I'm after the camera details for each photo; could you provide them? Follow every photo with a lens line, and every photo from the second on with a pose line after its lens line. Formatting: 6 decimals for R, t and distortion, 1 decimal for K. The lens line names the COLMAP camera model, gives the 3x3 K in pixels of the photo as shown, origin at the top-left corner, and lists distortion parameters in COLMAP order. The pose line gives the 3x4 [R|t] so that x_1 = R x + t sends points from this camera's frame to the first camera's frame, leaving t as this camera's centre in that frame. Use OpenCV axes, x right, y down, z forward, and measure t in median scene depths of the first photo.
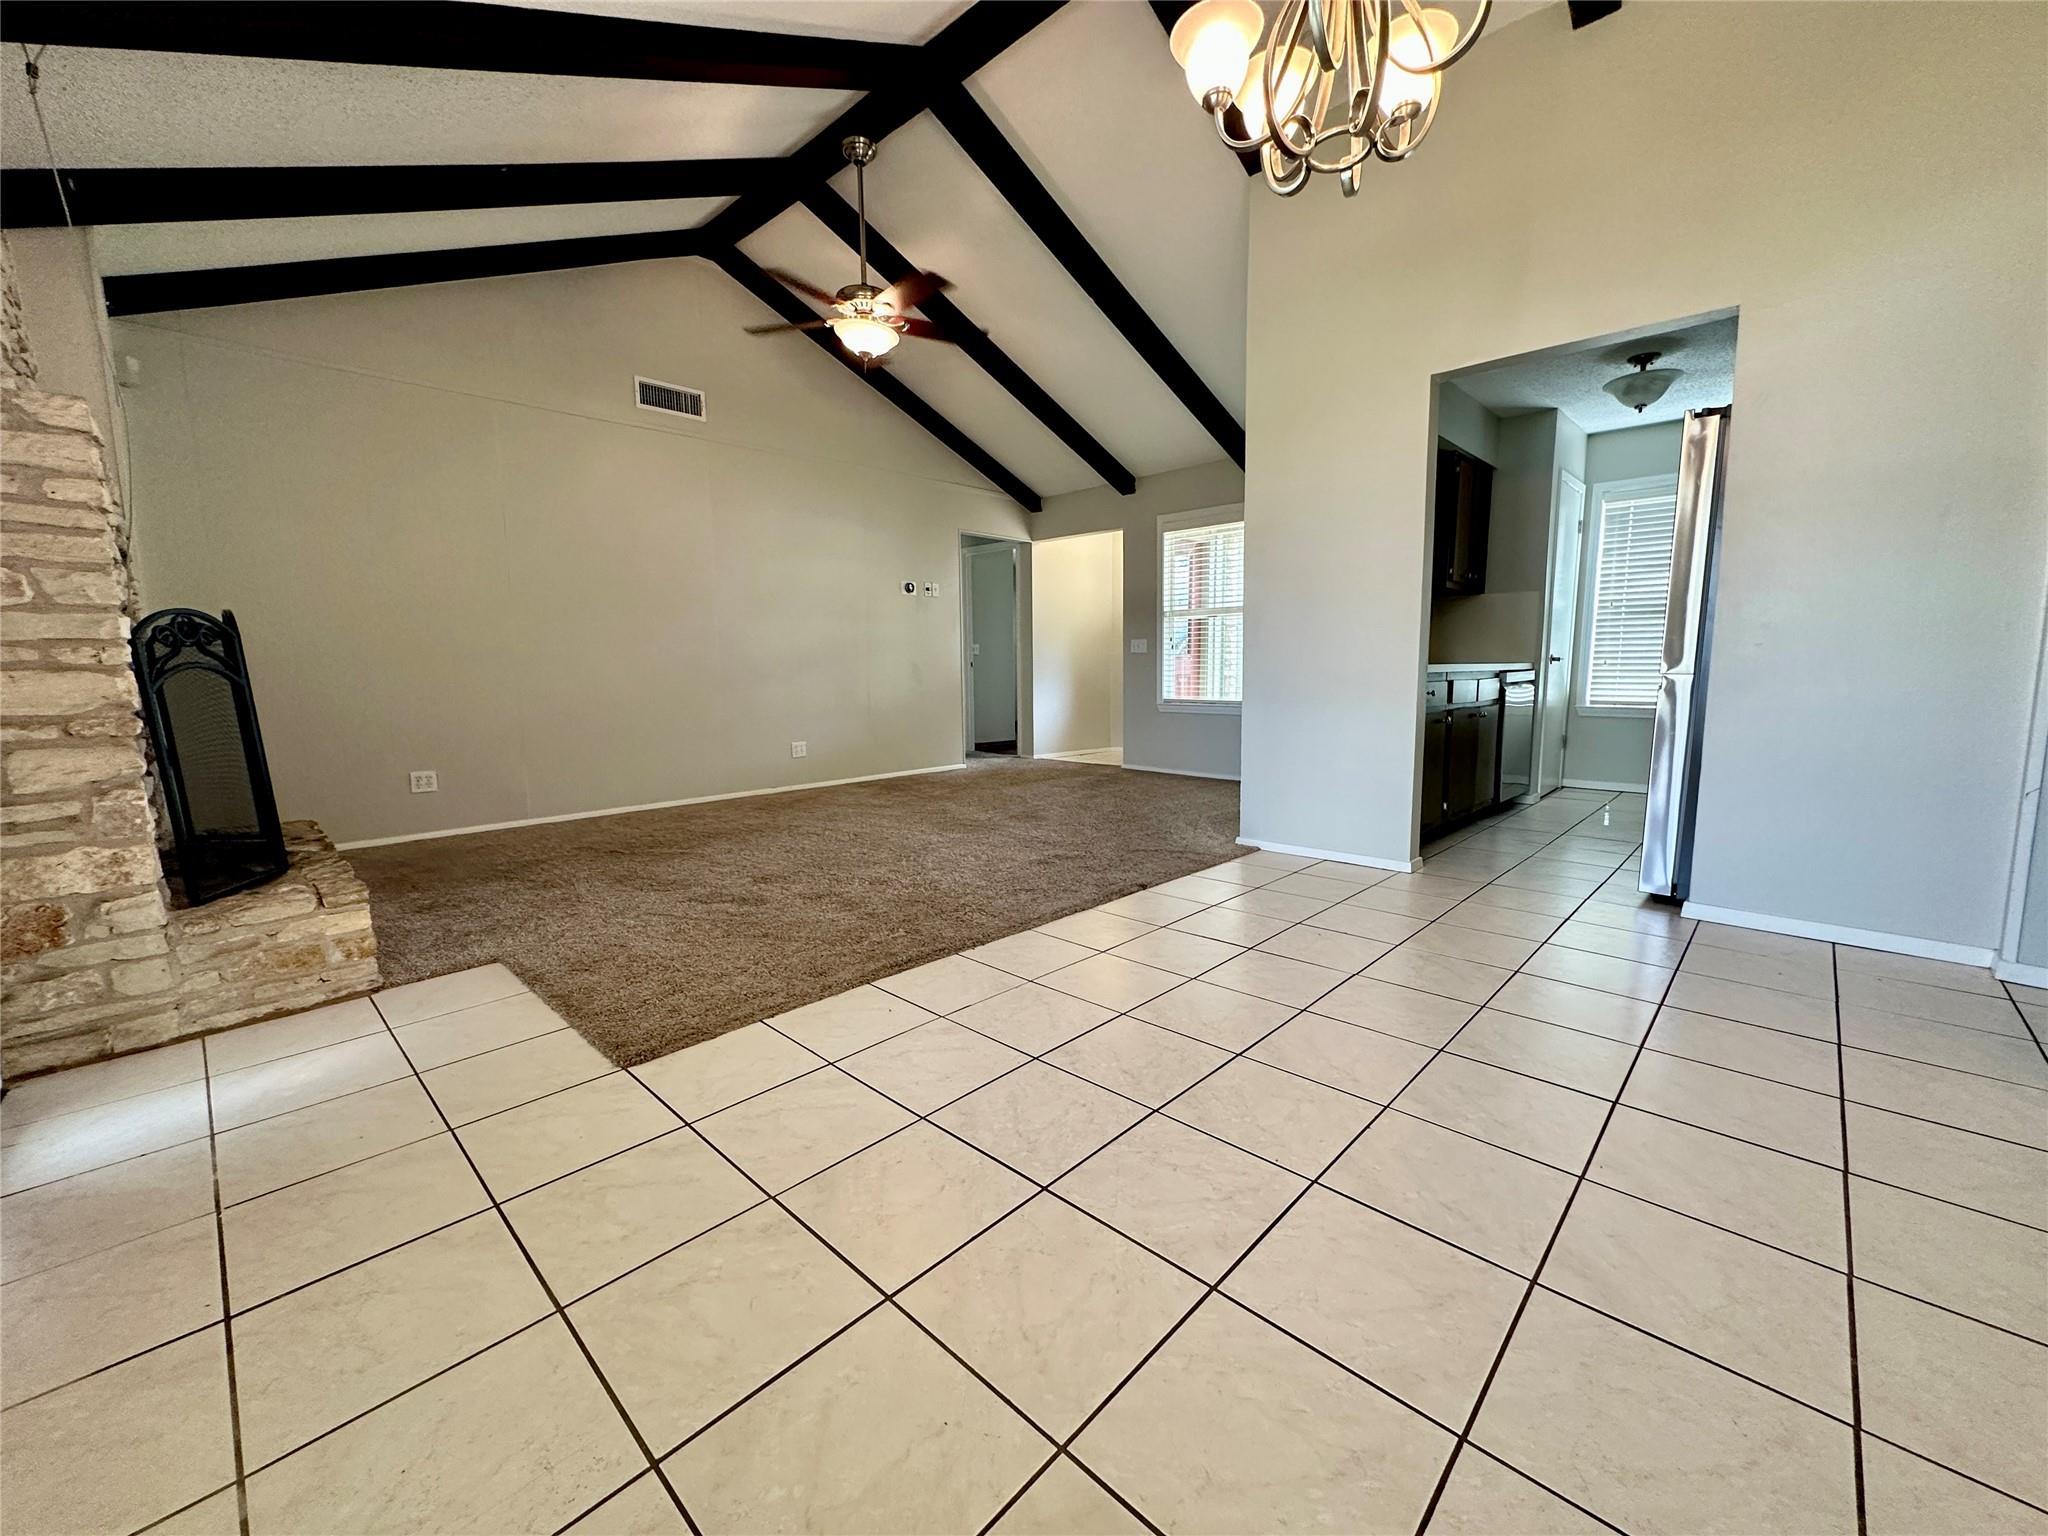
lens RADIAL K [[813.9, 0, 1024.0], [0, 813.9, 768.0], [0, 0, 1]] dist [-0.000460, 0.000178]
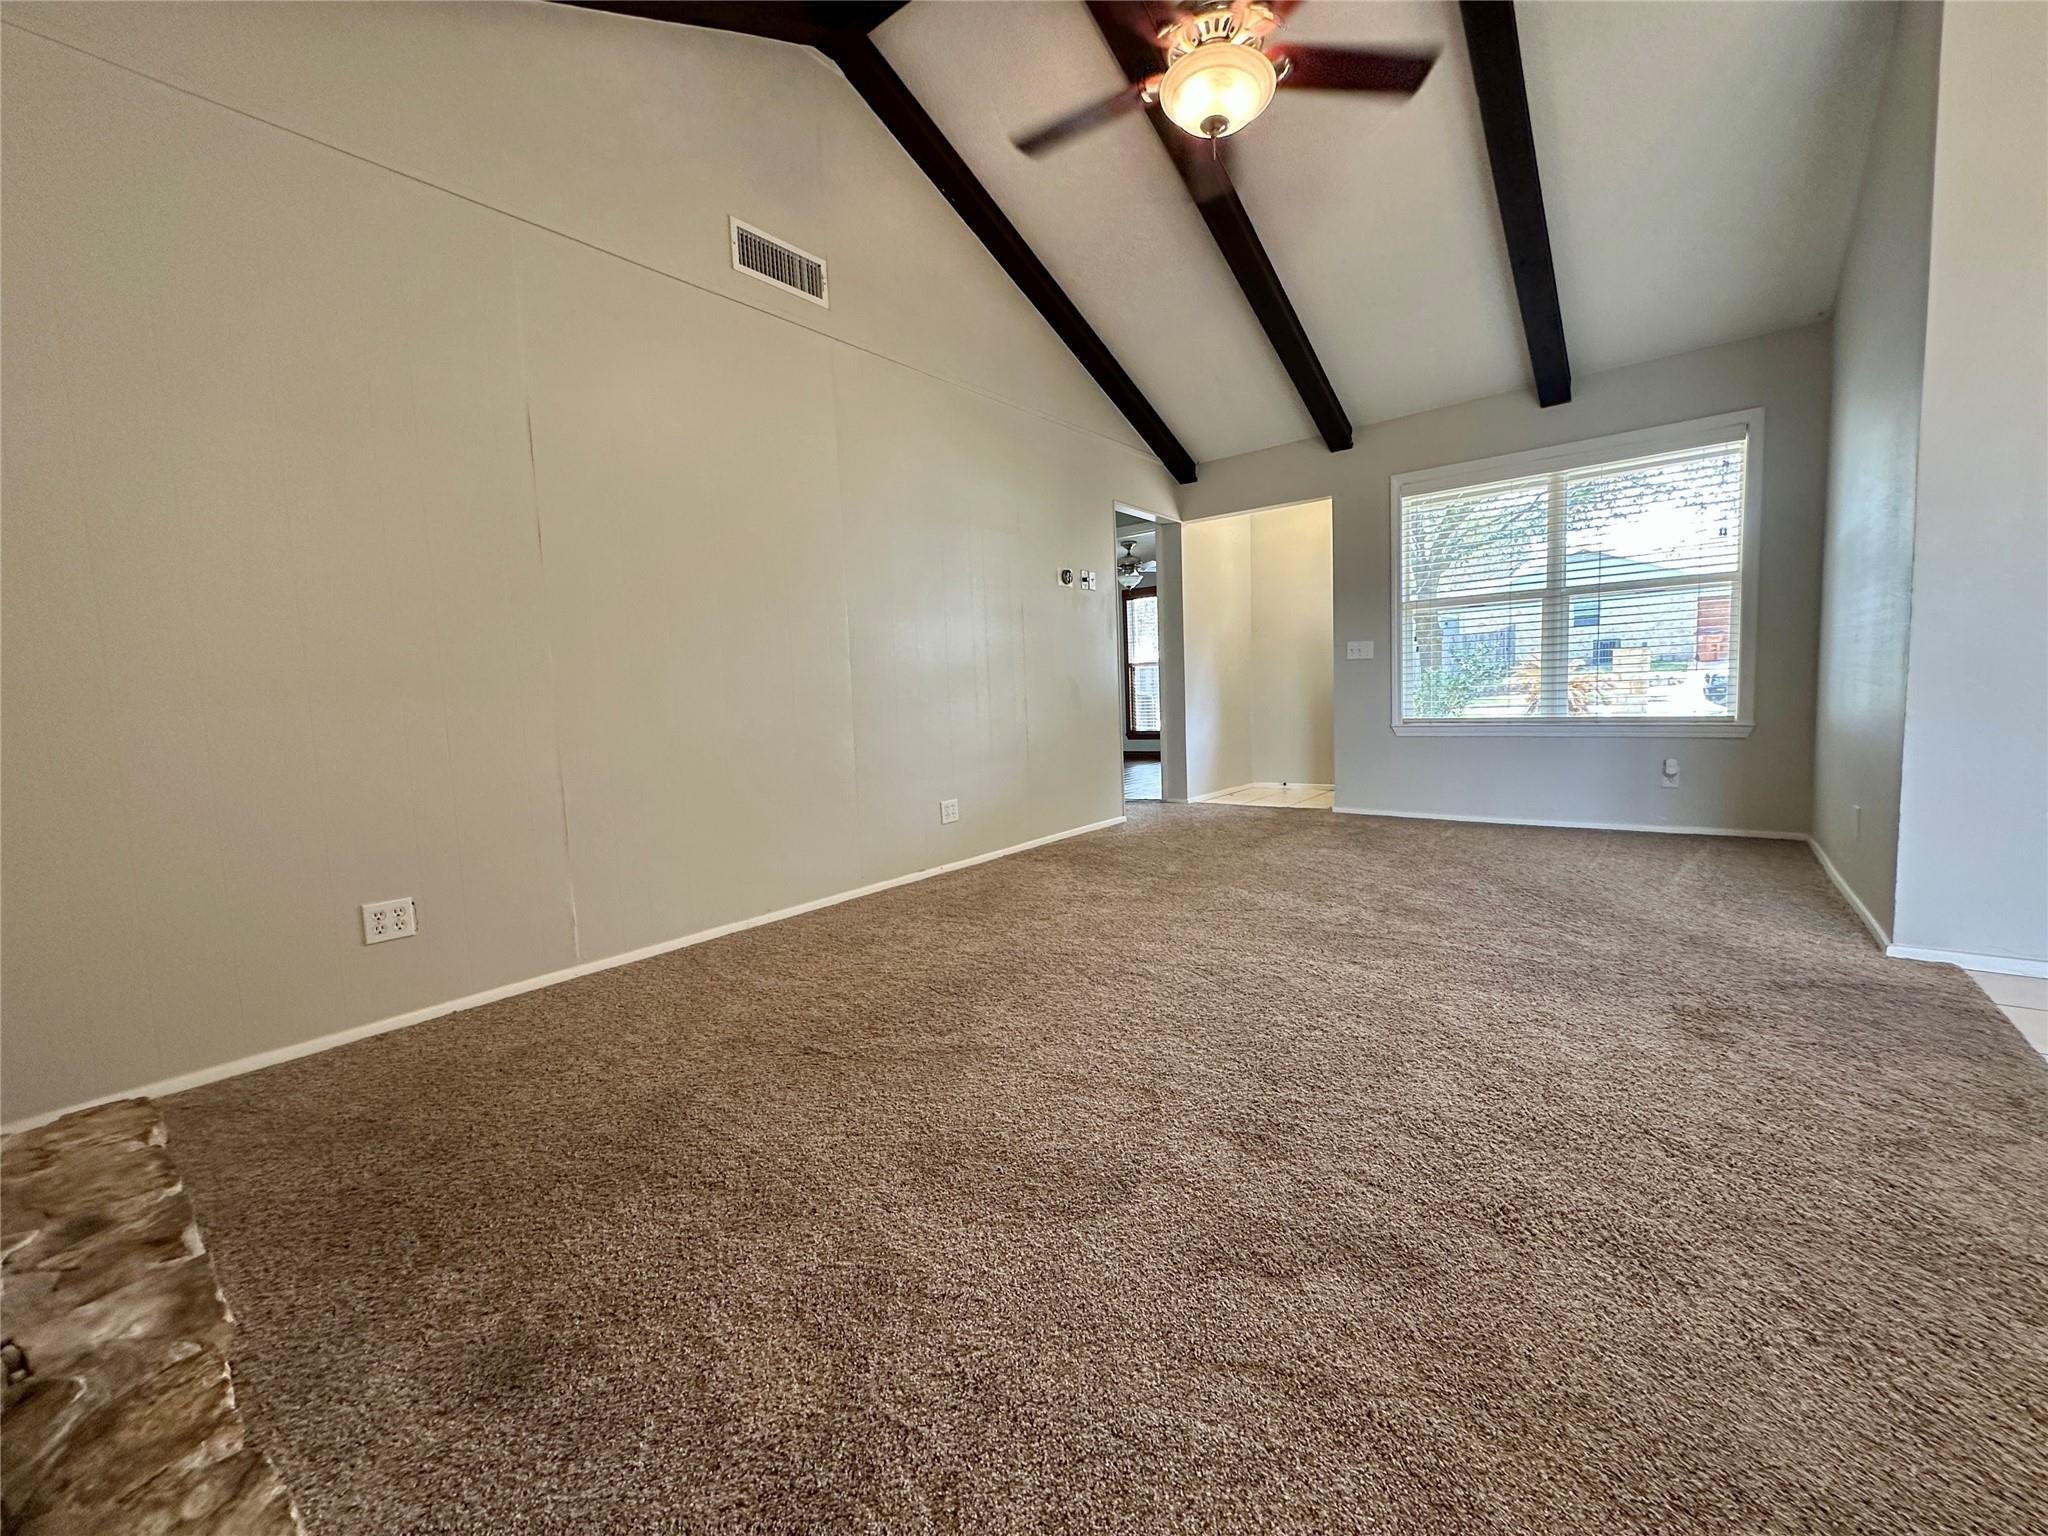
lens RADIAL K [[813.9, 0, 1024.0], [0, 813.9, 768.0], [0, 0, 1]] dist [-0.000460, 0.000178]
pose [[0.995034, -0.039270, 0.091466, -0.373819], [0.042425, 0.998561, -0.032806, -0.045403], [-0.090047, 0.036523, 0.995268, 0.437440]]
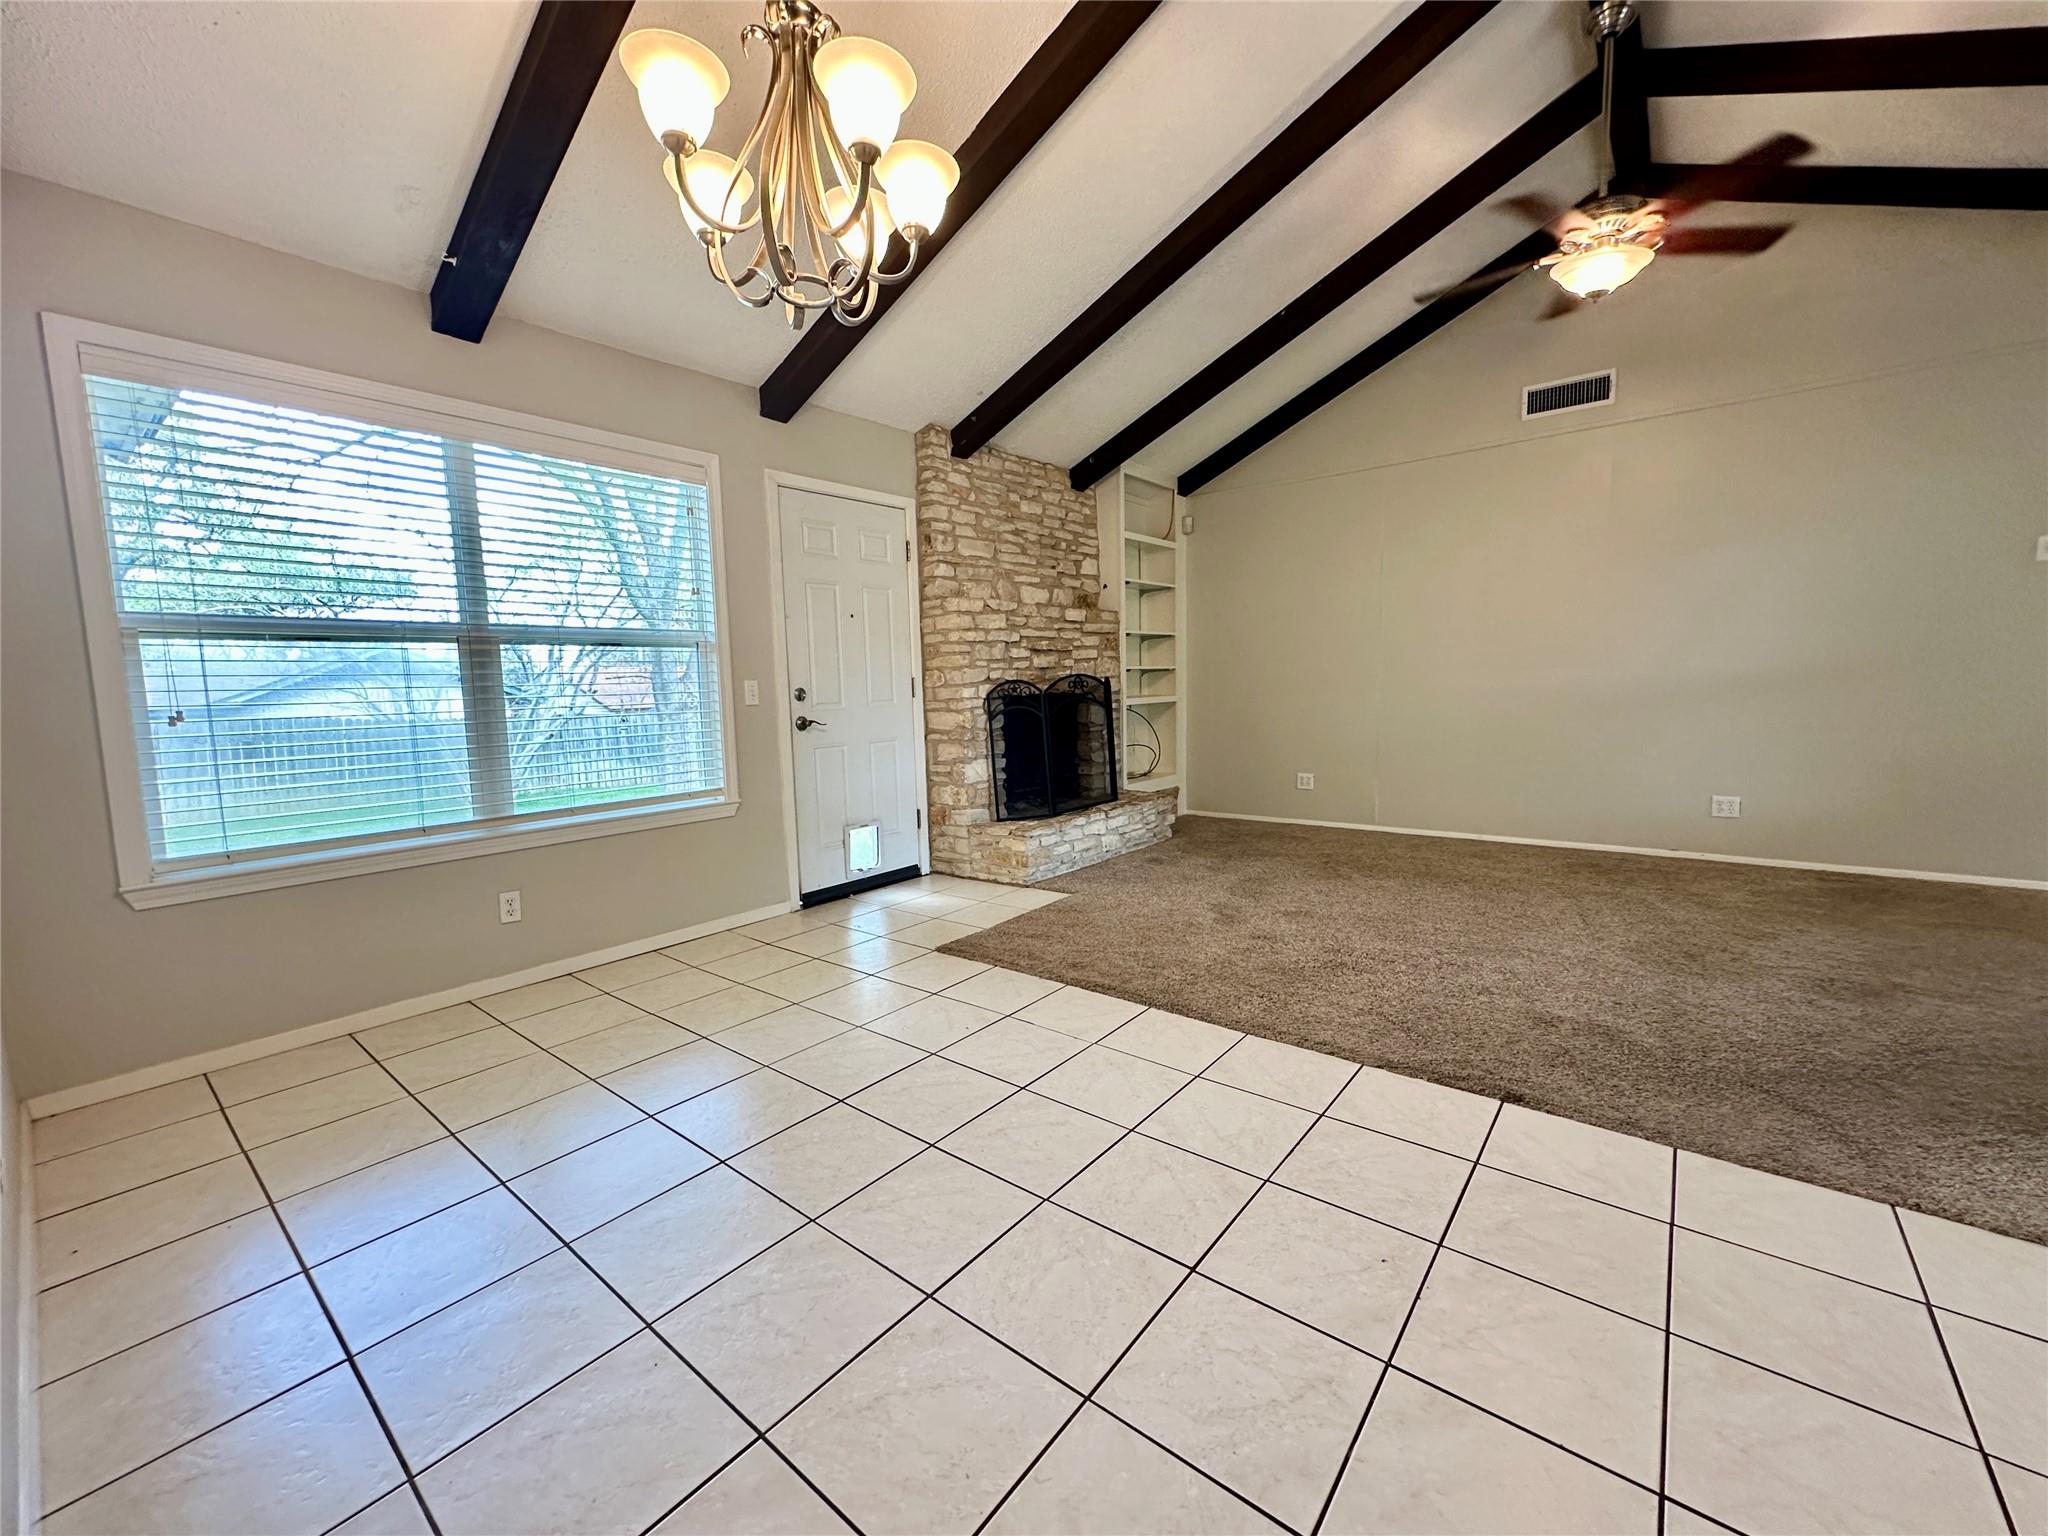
lens RADIAL K [[813.9, 0, 1024.0], [0, 813.9, 768.0], [0, 0, 1]] dist [-0.000460, 0.000178]
pose [[0.085179, 0.113173, -0.989917, 0.520430], [-0.098937, 0.989579, 0.104621, -0.095762], [0.991441, 0.089028, 0.095489, 0.418340]]
